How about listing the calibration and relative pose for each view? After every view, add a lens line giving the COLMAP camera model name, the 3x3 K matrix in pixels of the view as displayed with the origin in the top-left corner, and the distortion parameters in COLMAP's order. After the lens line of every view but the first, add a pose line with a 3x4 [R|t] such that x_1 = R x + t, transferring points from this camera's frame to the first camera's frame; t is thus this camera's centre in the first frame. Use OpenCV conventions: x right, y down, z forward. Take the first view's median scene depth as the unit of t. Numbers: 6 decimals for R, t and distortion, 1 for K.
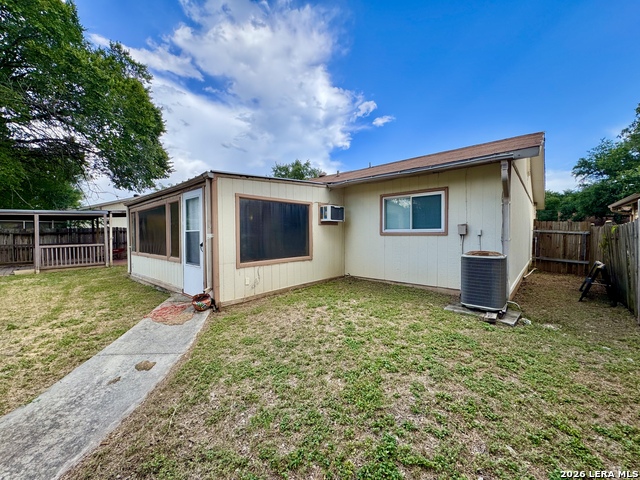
lens RADIAL K [[256.8, 0, 320.5], [0, 256.8, 239.1], [0, 0, 1]] dist [-0.000983, 0.000459]
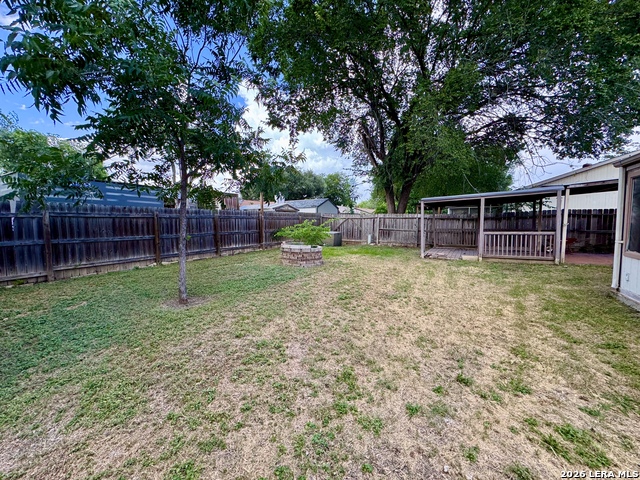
lens RADIAL K [[256.8, 0, 321.7], [0, 256.8, 240.9], [0, 0, 1]] dist [-0.000983, 0.000459]
pose [[0.202206, 0.079982, -0.976072, -0.298158], [-0.012538, 0.996789, 0.079082, -0.006512], [0.979263, -0.003753, 0.202559, 0.233772]]
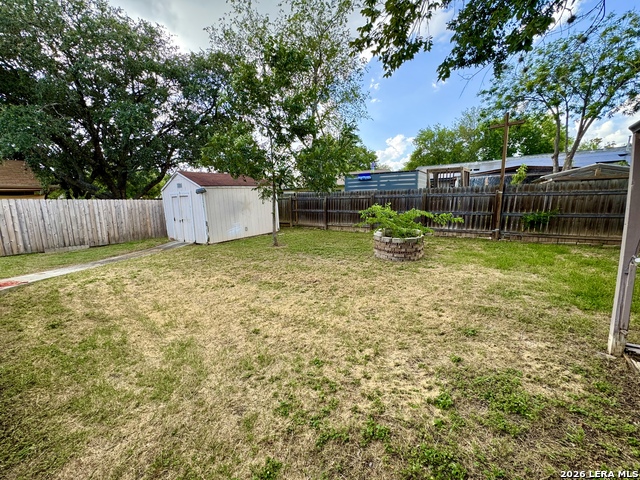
lens RADIAL K [[256.8, 0, 321.1], [0, 256.8, 237.3], [0, 0, 1]] dist [-0.000983, 0.000459]
pose [[-0.990429, 0.044535, -0.130641, -0.859063], [0.022210, 0.985604, 0.167607, -0.035580], [0.136225, 0.163101, -0.977160, 1.039138]]
